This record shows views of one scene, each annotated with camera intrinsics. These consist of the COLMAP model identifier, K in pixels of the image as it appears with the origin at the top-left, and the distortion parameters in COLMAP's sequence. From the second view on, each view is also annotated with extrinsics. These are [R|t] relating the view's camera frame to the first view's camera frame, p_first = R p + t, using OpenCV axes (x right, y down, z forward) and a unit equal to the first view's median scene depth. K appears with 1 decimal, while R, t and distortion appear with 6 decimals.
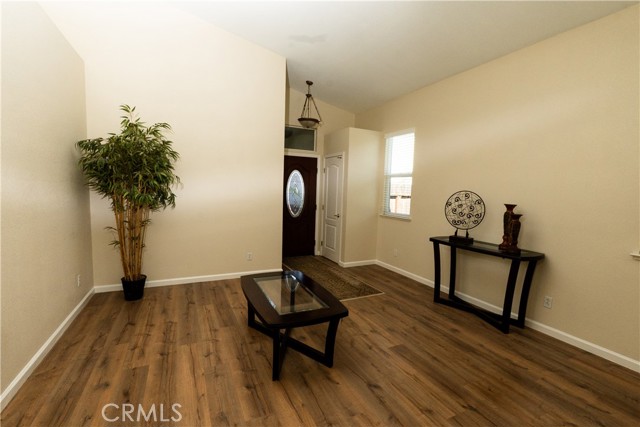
lens RADIAL K [[290.9, 0, 321.4], [0, 290.9, 214.2], [0, 0, 1]] dist [-0.011228, 0.001634]
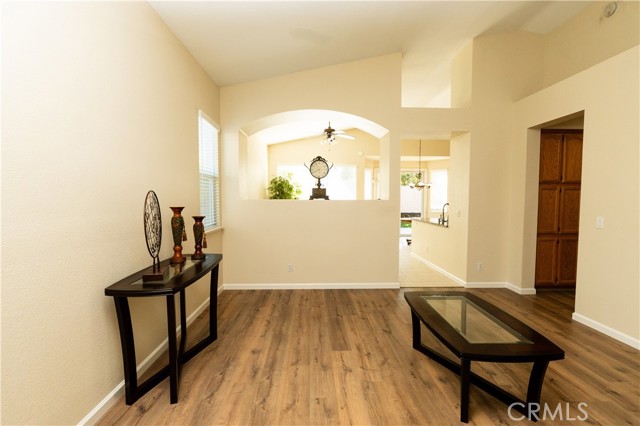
lens RADIAL K [[290.9, 0, 321.4], [0, 290.9, 213.7], [0, 0, 1]] dist [-0.011228, 0.001634]
pose [[-0.911700, -0.058285, 0.406702, -0.046962], [0.002460, 0.989095, 0.147262, -0.124656], [-0.410850, 0.135259, -0.901614, 1.461562]]
